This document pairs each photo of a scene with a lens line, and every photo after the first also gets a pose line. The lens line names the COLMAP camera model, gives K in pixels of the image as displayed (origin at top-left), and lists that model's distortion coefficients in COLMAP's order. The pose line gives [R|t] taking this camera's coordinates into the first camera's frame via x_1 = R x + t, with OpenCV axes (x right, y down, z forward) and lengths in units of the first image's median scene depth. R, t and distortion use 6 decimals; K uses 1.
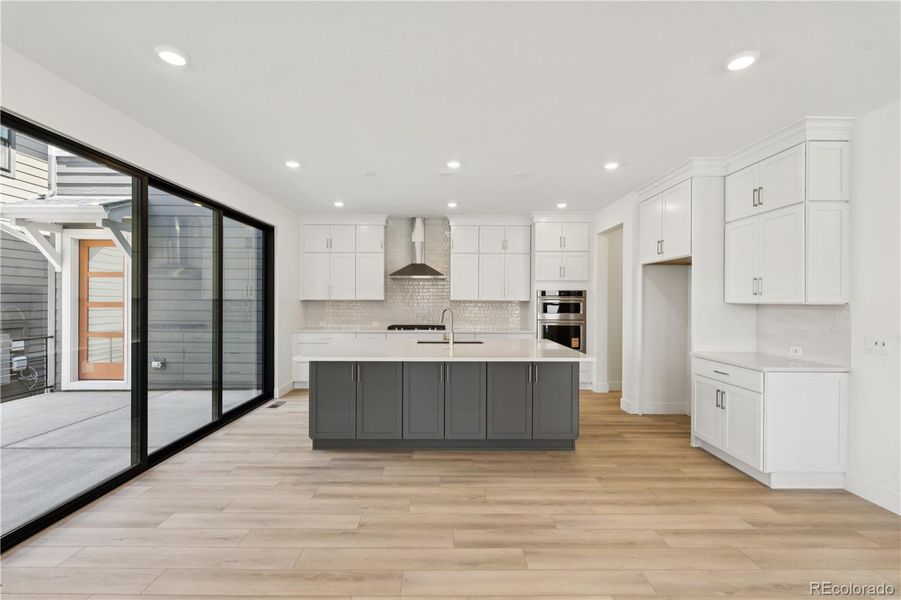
lens RADIAL K [[397.7, 0, 448.2], [0, 397.7, 300.2], [0, 0, 1]] dist [-0.002197, -0.000359]
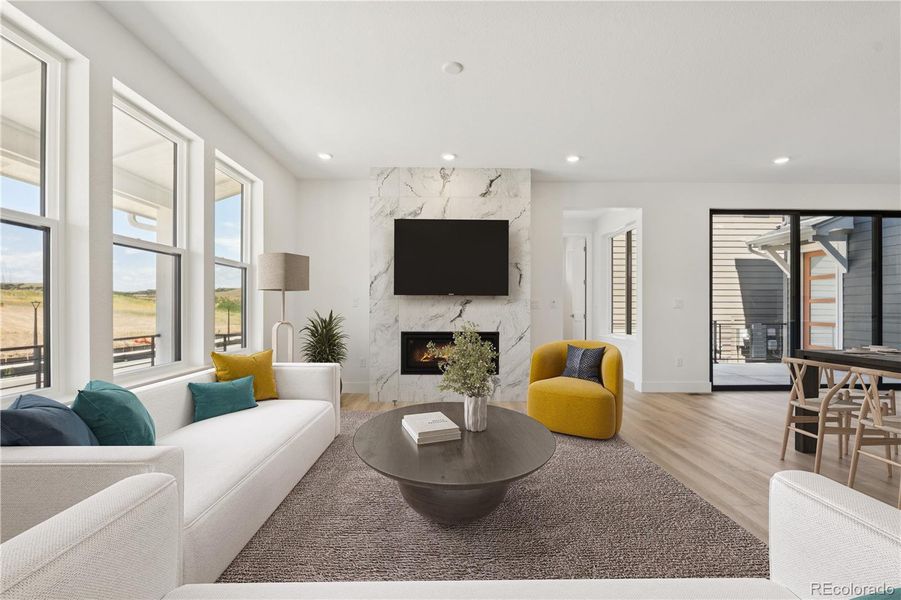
lens RADIAL K [[402.4, 0, 447.8], [0, 402.4, 308.5], [0, 0, 1]] dist [-0.000348, 0.000185]
pose [[0.018096, -0.007604, -0.999807, 0.466584], [-0.003866, 0.999963, -0.007675, 0.057692], [0.999829, 0.004004, 0.018066, -0.263767]]
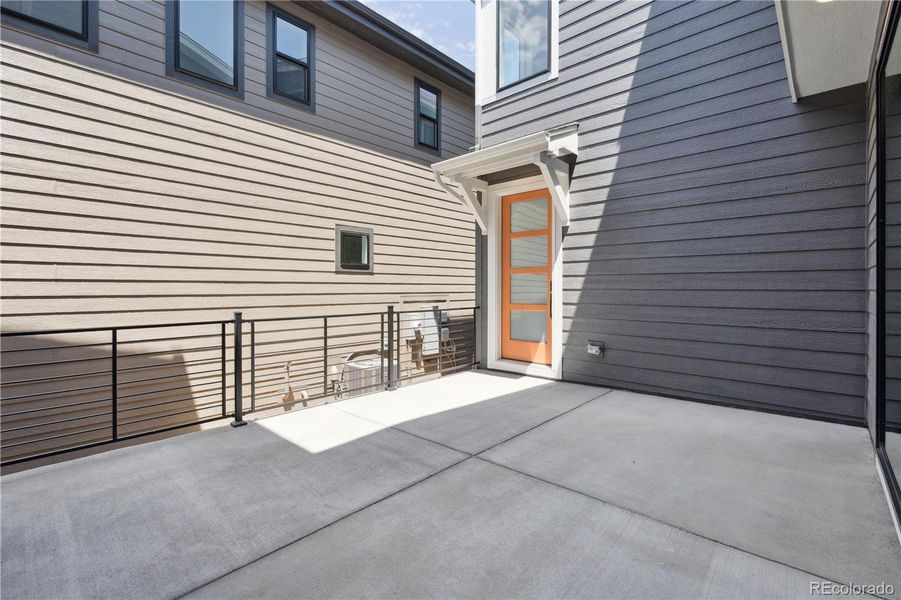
lens RADIAL K [[409.3, 0, 449.7], [0, 409.3, 290.8], [0, 0, 1]] dist [-0.001220, -0.000020]
pose [[0.730331, -0.000649, -0.683093, -0.452038], [0.002044, 0.999997, 0.001235, 0.057687], [0.683090, -0.002298, 0.730331, 0.302206]]
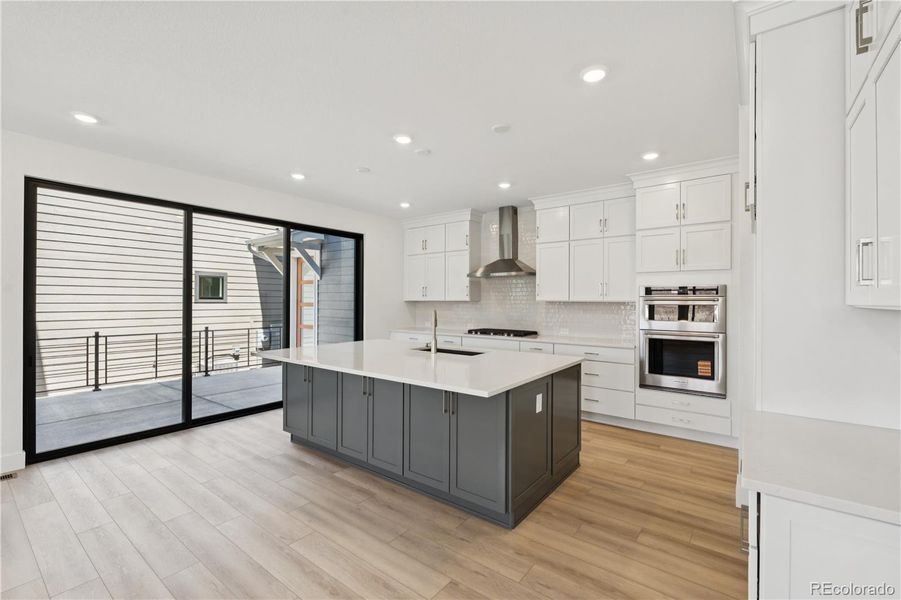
lens RADIAL K [[397.7, 0, 448.2], [0, 397.7, 300.2], [0, 0, 1]] dist [-0.002197, -0.000359]
pose [[0.787302, -0.001252, -0.616566, 0.389762], [-0.001933, 0.999988, -0.004499, 0.002254], [0.616565, 0.004734, 0.787290, 0.257212]]
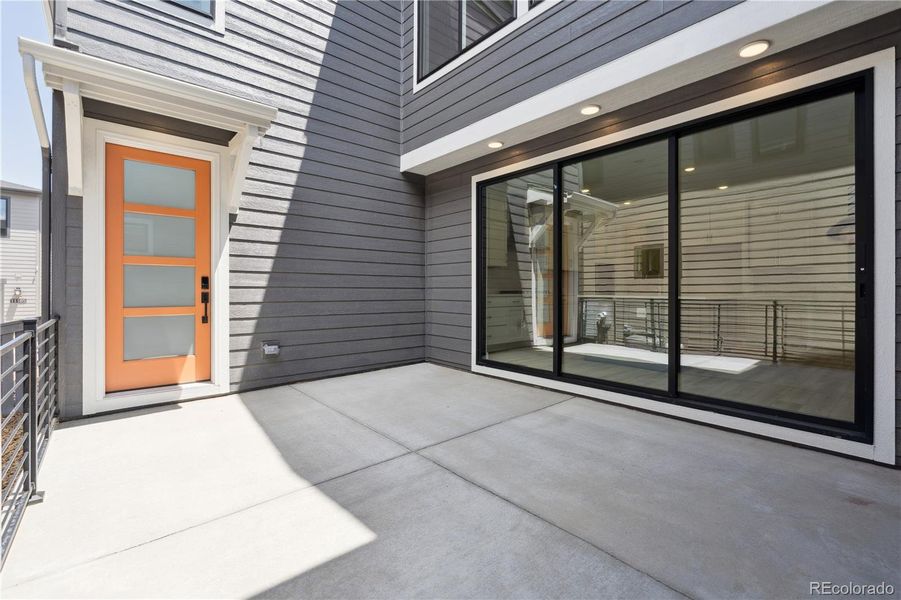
lens RADIAL K [[401.6, 0, 448.5], [0, 401.6, 292.4], [0, 0, 1]] dist [-0.006309, -0.000051]
pose [[0.756736, -0.008702, 0.653663, -1.014281], [0.006140, 0.999962, 0.006204, 0.063715], [-0.653692, -0.000681, 0.756761, 0.291644]]
